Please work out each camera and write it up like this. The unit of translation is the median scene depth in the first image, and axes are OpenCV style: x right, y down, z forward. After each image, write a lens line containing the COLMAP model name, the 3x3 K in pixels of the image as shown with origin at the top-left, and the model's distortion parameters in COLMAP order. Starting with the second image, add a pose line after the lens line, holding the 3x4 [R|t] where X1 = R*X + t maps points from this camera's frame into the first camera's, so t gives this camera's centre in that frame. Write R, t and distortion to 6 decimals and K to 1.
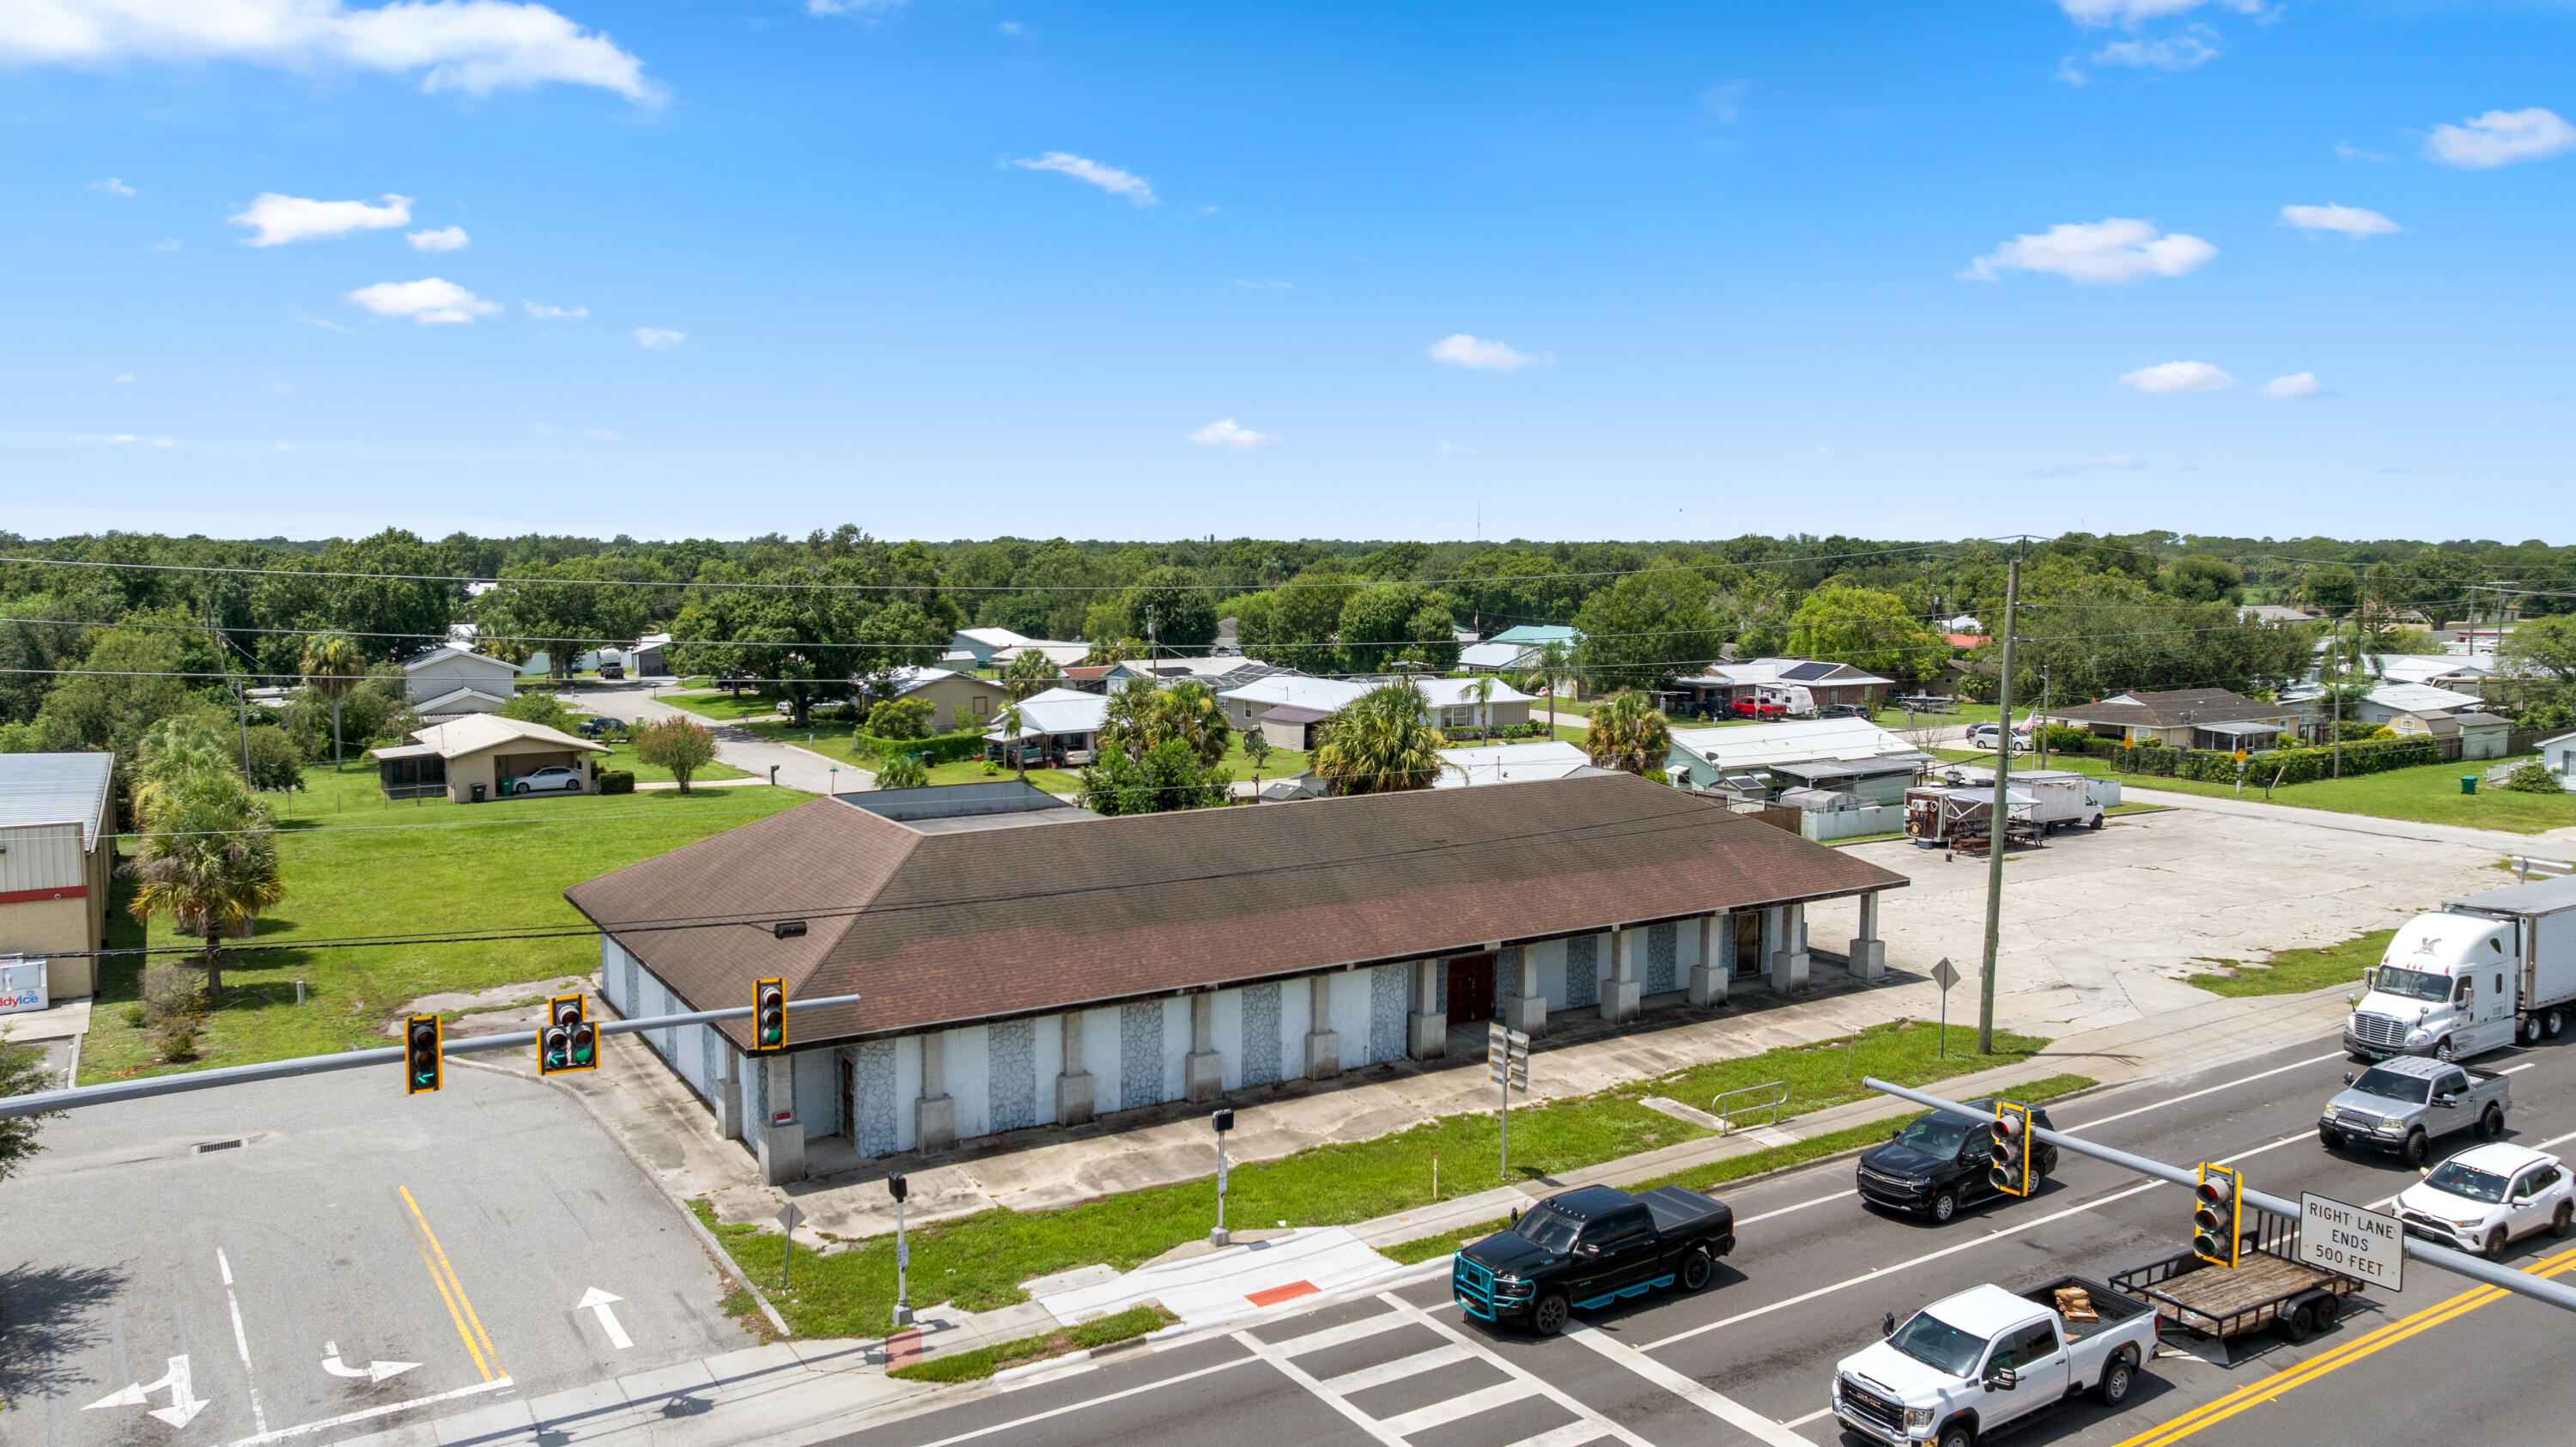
lens RADIAL K [[1818.0, 0, 1300.5], [0, 1818.0, 724.1], [0, 0, 1]] dist [-0.023437, 0.003922]
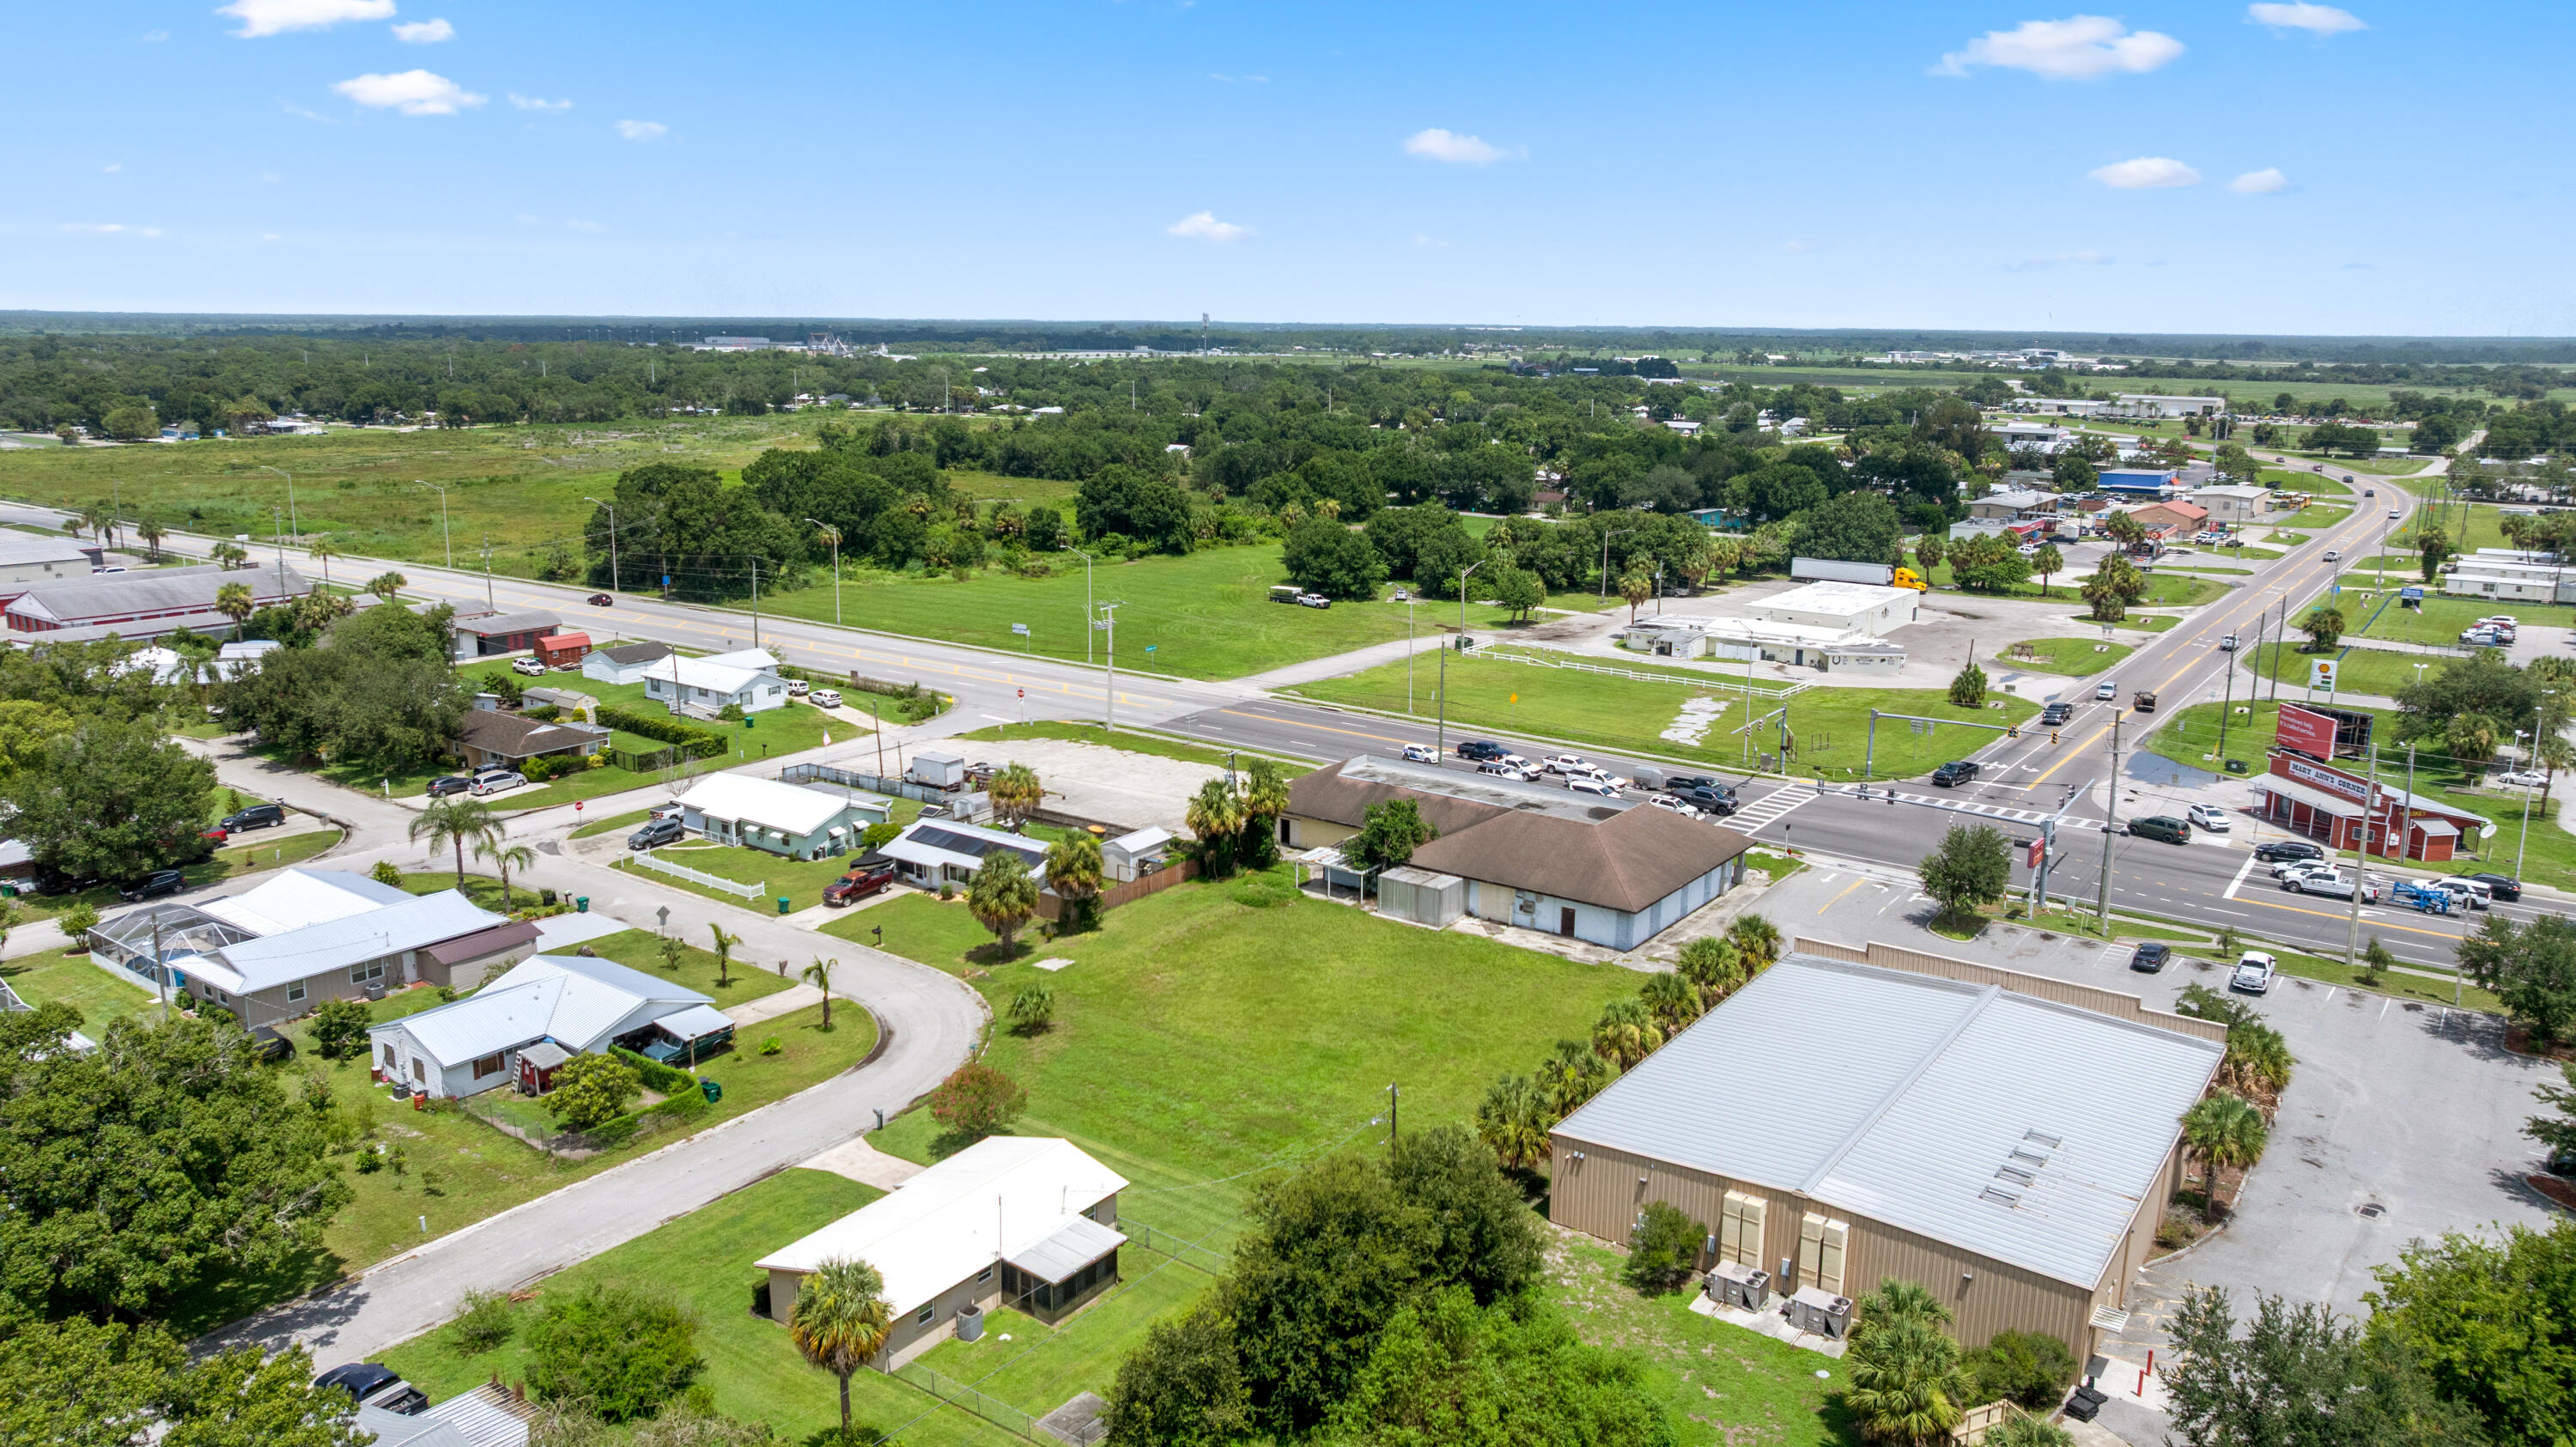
lens RADIAL K [[1811.3, 0, 1302.3], [0, 1811.3, 675.5], [0, 0, 1]] dist [-0.005500, -0.046947]
pose [[-0.376148, -0.185591, 0.907782, -2.440364], [0.080124, 0.969549, 0.231419, -0.796995], [-0.923089, 0.159783, -0.349824, 2.360243]]
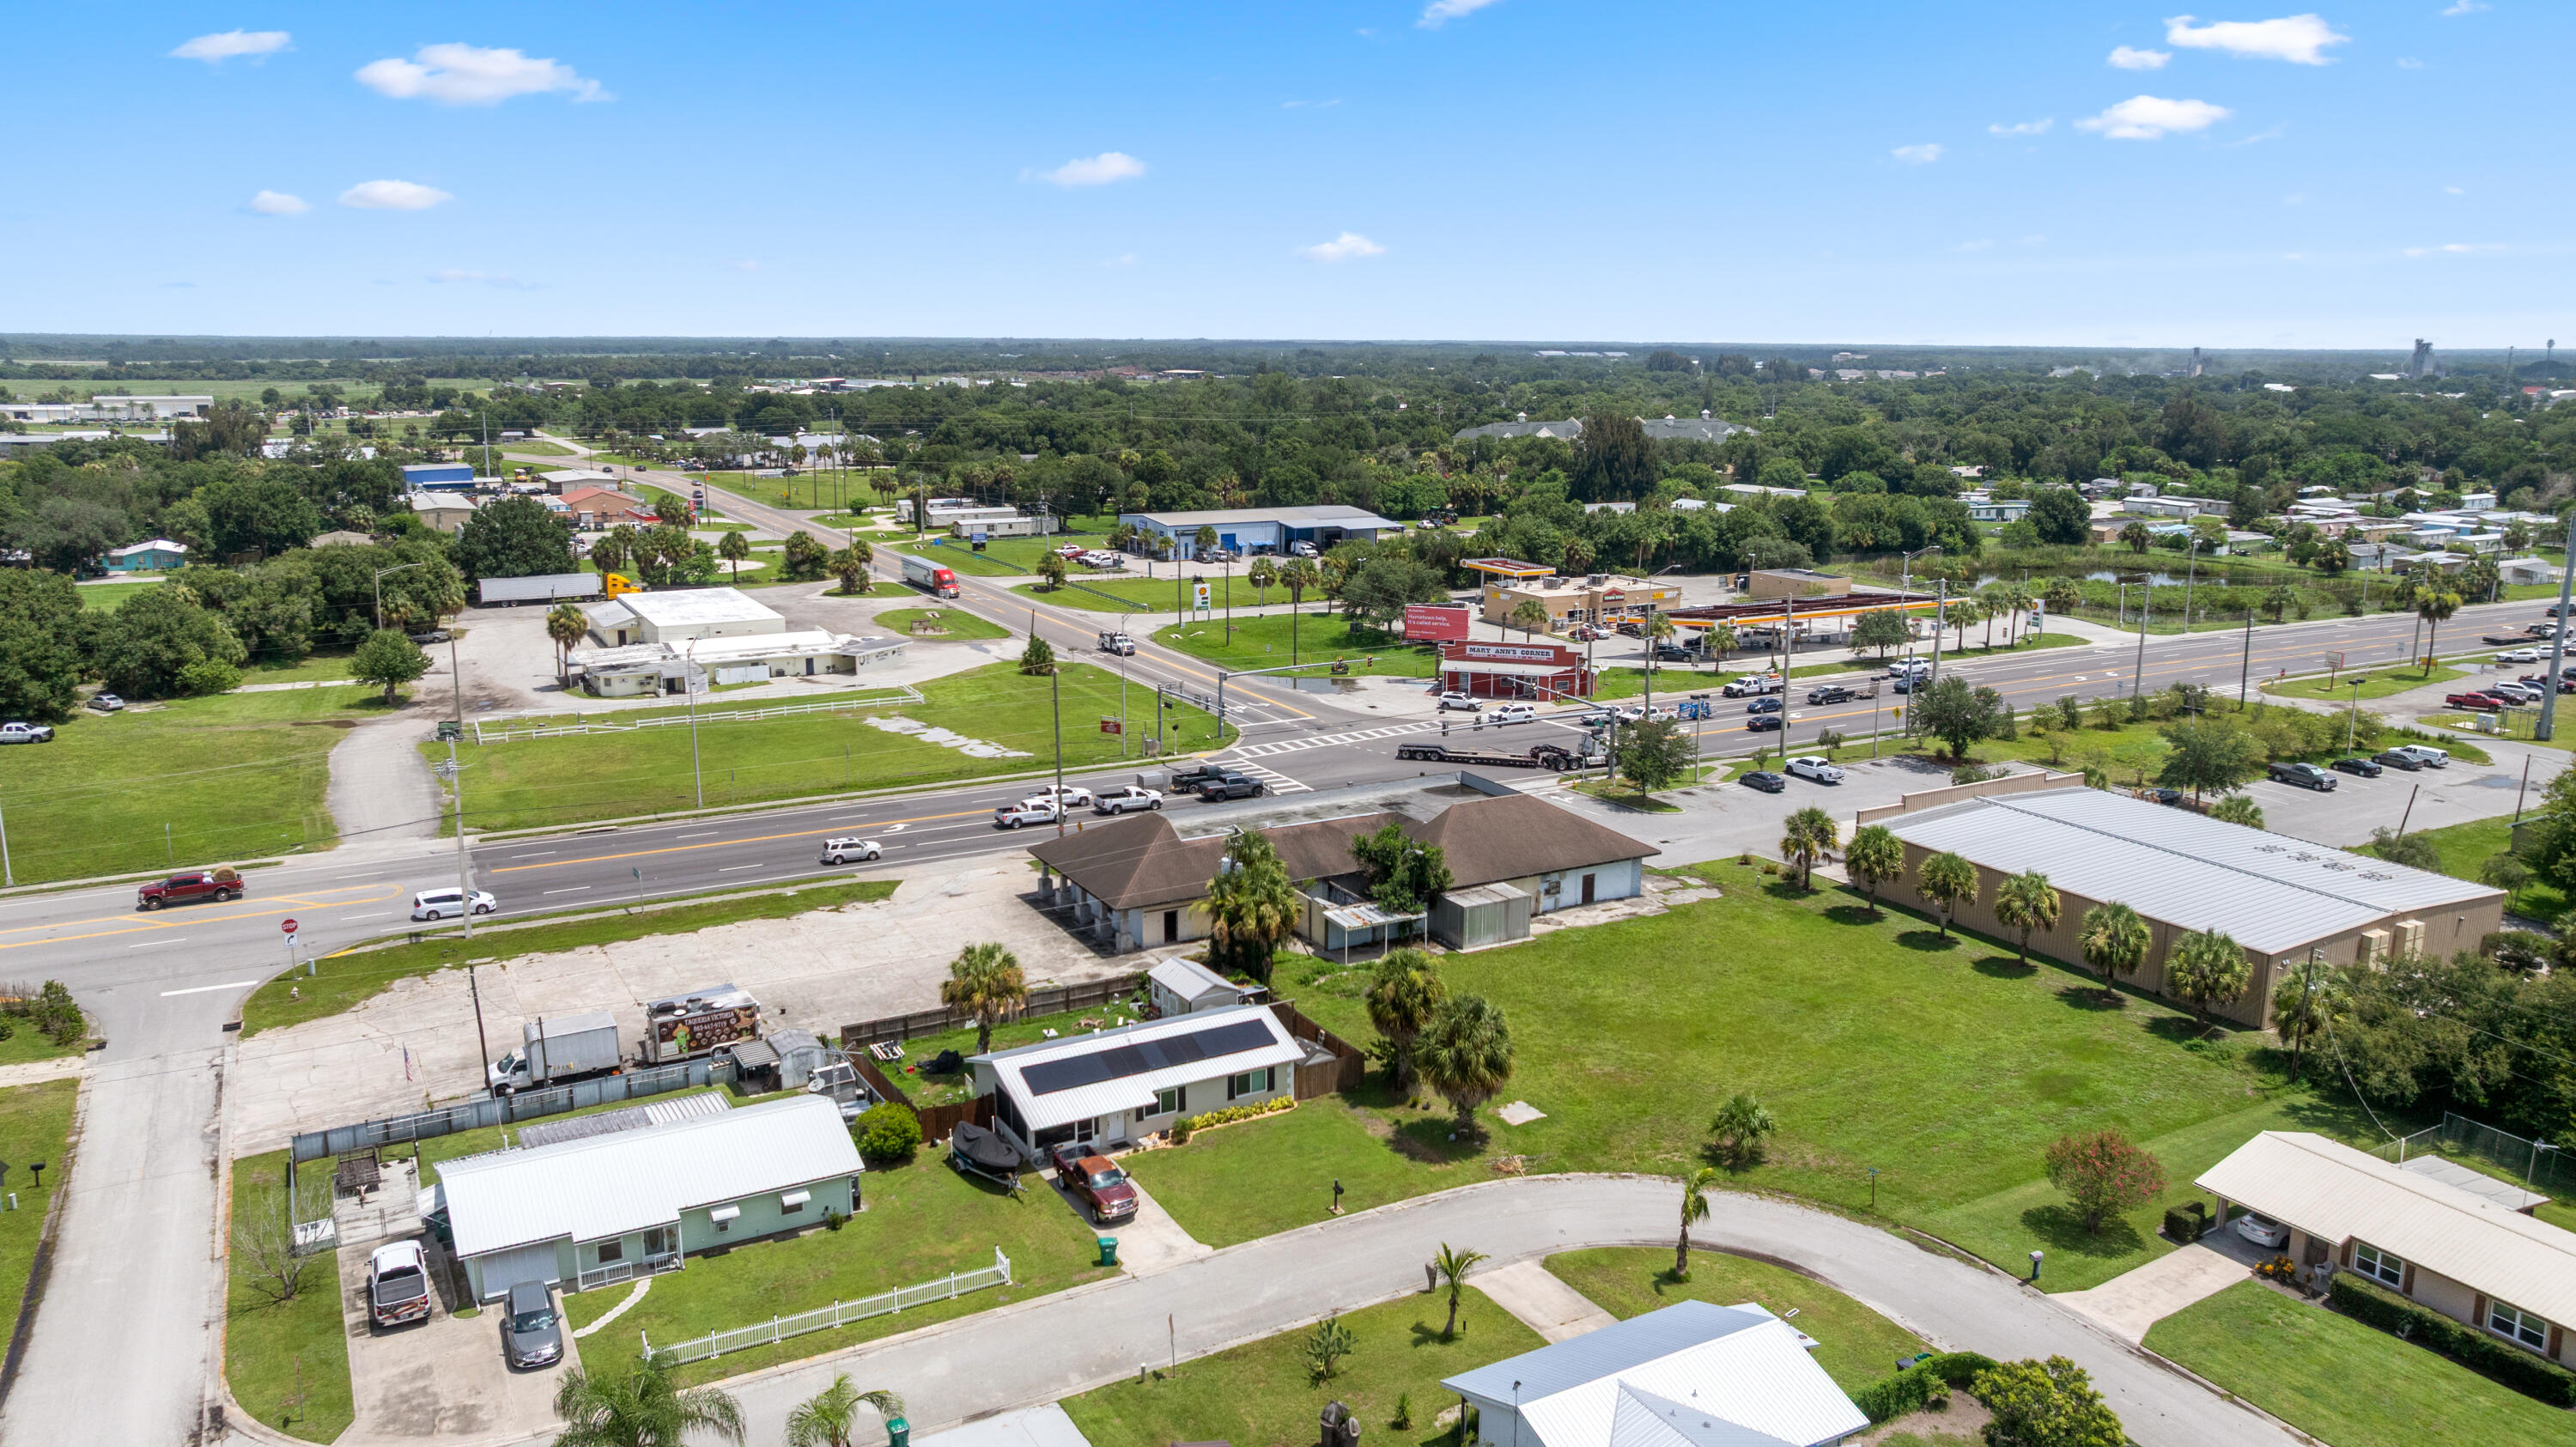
lens RADIAL K [[1808.1, 0, 1302.6], [0, 1808.1, 715.9], [0, 0, 1]] dist [-0.022620, 0.003491]
pose [[-0.998799, -0.018977, 0.045169, -0.083007], [-0.004533, 0.953779, 0.300475, -0.818422], [-0.048784, 0.299909, -0.952719, 3.491316]]
